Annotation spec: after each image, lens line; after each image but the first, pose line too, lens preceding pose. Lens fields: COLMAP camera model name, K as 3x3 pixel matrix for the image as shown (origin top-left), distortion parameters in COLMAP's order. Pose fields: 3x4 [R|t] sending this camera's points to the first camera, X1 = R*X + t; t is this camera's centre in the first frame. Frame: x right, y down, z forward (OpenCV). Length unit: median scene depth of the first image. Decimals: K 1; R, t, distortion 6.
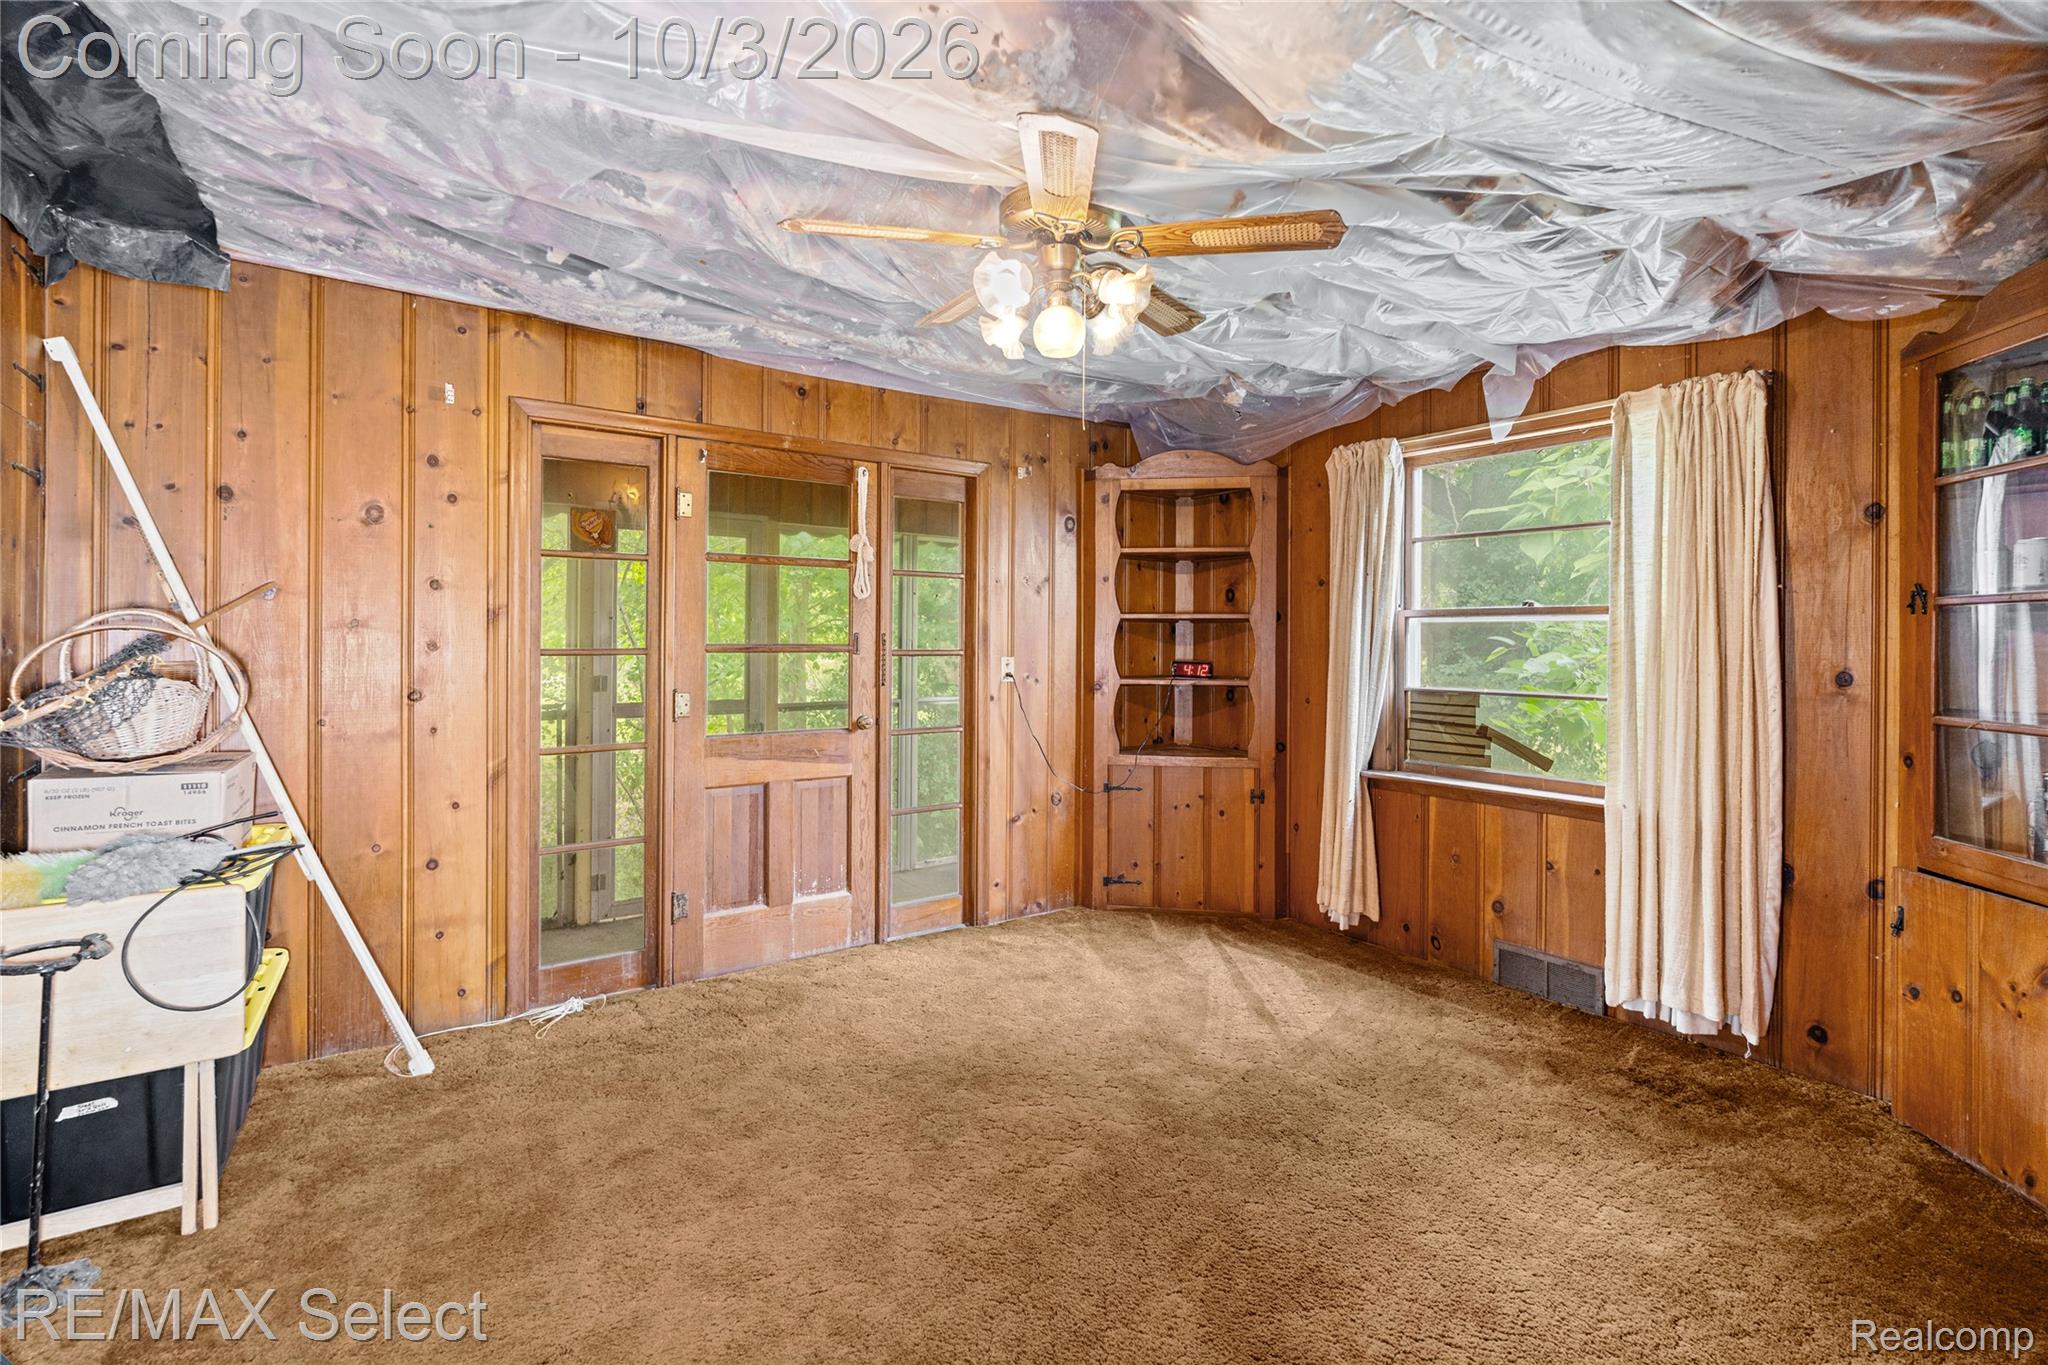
lens RADIAL K [[909.1, 0, 1011.5], [0, 909.1, 651.2], [0, 0, 1]] dist [-0.002878, 0.000315]
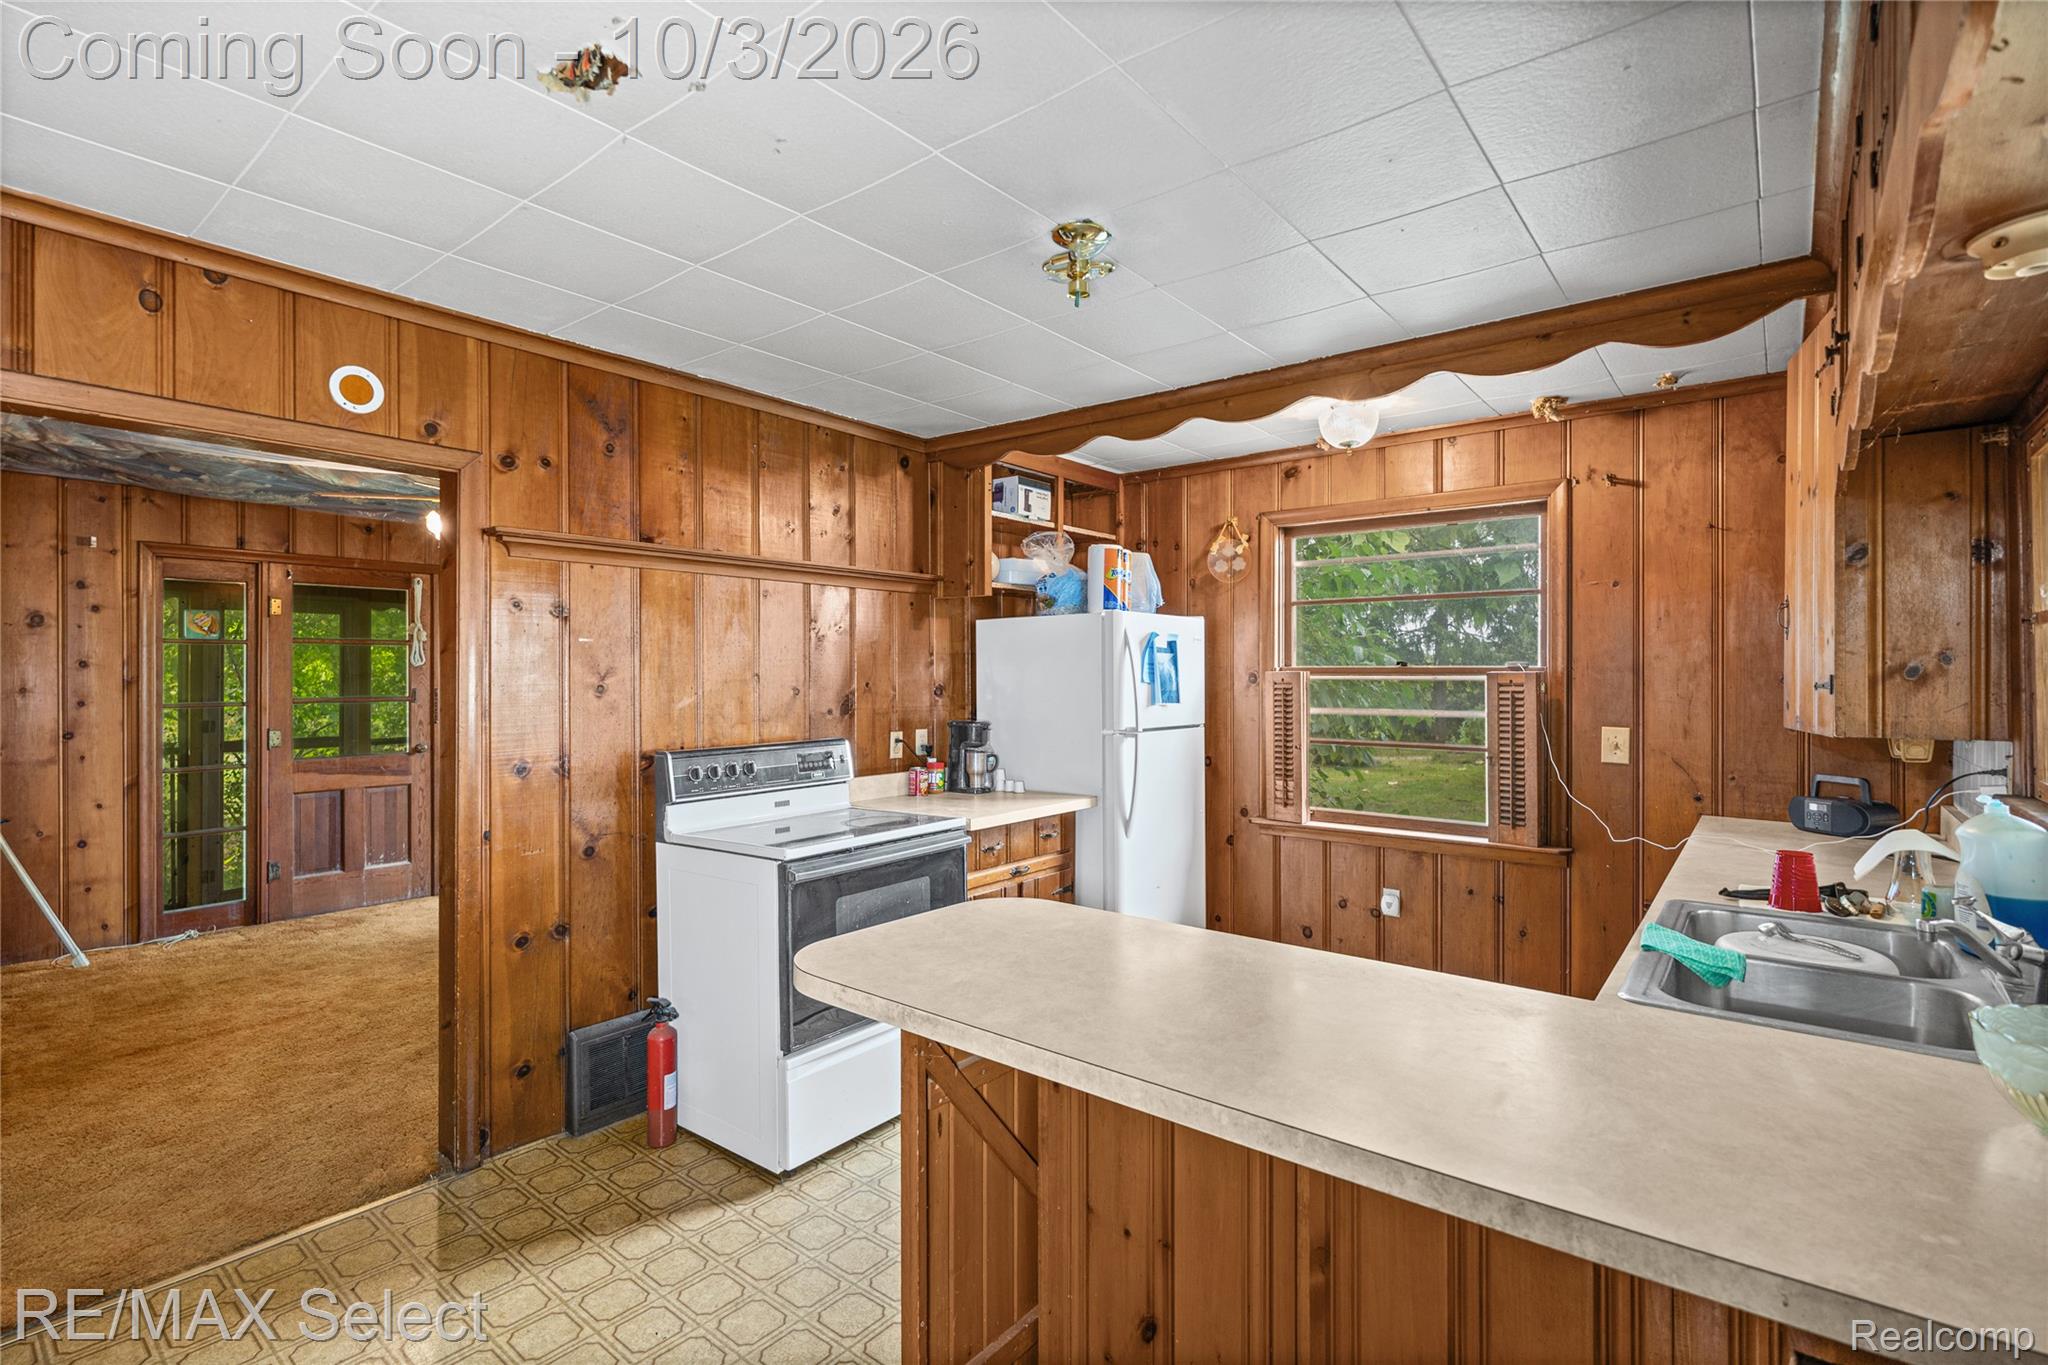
lens RADIAL K [[945.7, 0, 1017.9], [0, 945.7, 678.1], [0, 0, 1]] dist [-0.003694, -0.000752]
pose [[0.960848, -0.009548, 0.276910, 0.395174], [0.011251, 0.999926, -0.004562, -0.020909], [-0.276846, 0.007499, 0.960885, -0.857838]]
